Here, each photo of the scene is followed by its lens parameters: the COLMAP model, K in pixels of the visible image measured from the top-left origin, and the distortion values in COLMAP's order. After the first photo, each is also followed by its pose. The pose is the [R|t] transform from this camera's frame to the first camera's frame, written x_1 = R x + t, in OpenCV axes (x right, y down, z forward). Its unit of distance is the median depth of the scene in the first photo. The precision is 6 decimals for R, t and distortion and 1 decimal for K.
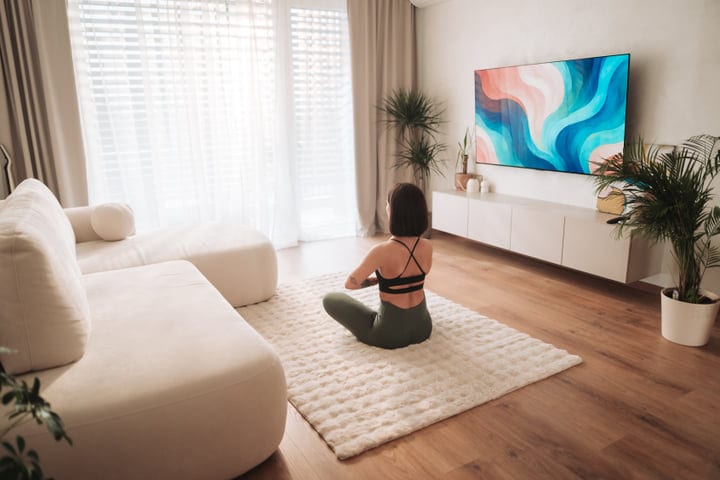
lens RADIAL K [[515.1, 0, 351.1], [0, 515.1, 235.0], [0, 0, 1]] dist [-0.057017, 0.023755]
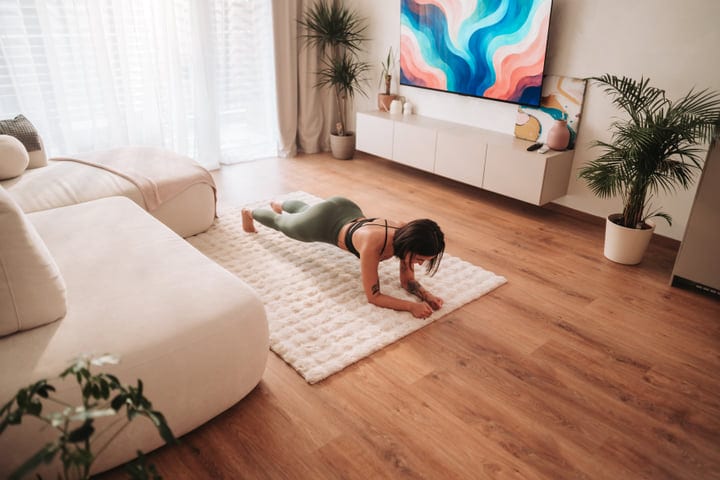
lens RADIAL K [[532.0, 0, 356.6], [0, 532.0, 233.7], [0, 0, 1]] dist [-0.045292, 0.014138]
pose [[0.977476, -0.041049, 0.207014, -0.077531], [0.004293, 0.984566, 0.174961, -0.039432], [-0.211001, -0.170132, 0.962566, -0.041259]]
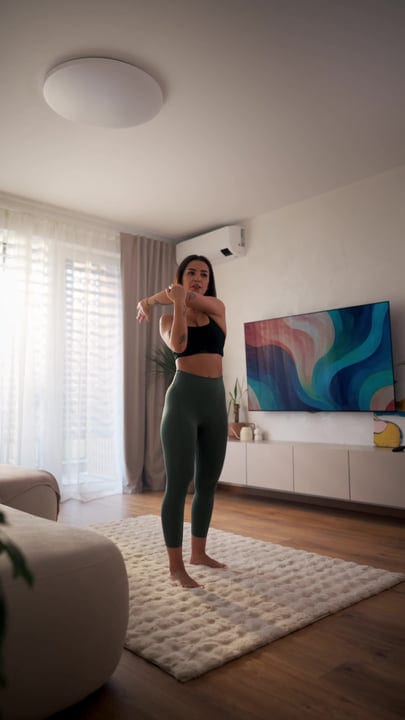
lens RADIAL K [[534.8, 0, 199.1], [0, 534.8, 358.7], [0, 0, 1]] dist [0.000347, 0.000844]
pose [[0.974477, 0.037948, 0.221256, -0.102713], [0.033837, 0.949518, -0.311882, 0.101317], [-0.221922, 0.311408, 0.924000, 0.016045]]
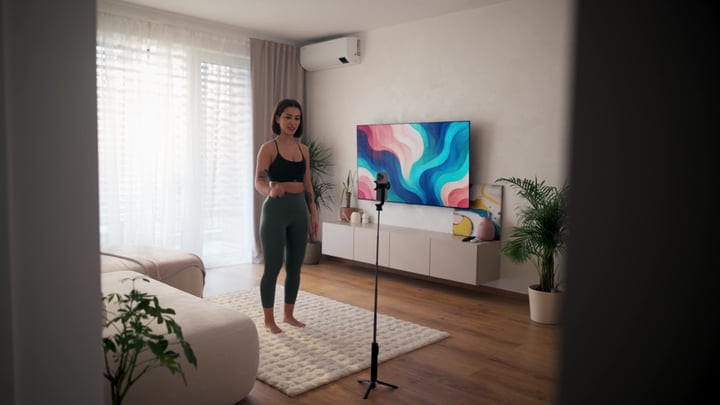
lens RADIAL K [[534.8, 0, 359.5], [0, 534.8, 198.5], [0, 0, 1]] dist [0.000347, 0.000844]
pose [[0.958457, 0.024331, 0.284199, -0.131816], [0.021432, 0.987396, -0.156813, 0.066958], [-0.284432, 0.156389, 0.945855, -0.234249]]
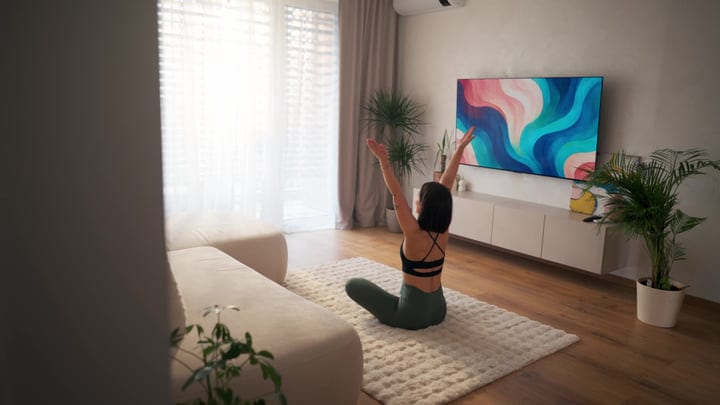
lens RADIAL K [[534.8, 0, 362.3], [0, 534.8, 199.1], [0, 0, 1]] dist [0.000347, 0.000844]
pose [[0.985604, 0.033311, 0.165756, -0.154478], [-0.023523, 0.997881, -0.060670, 0.009449], [-0.167425, 0.055898, 0.984299, -0.085695]]
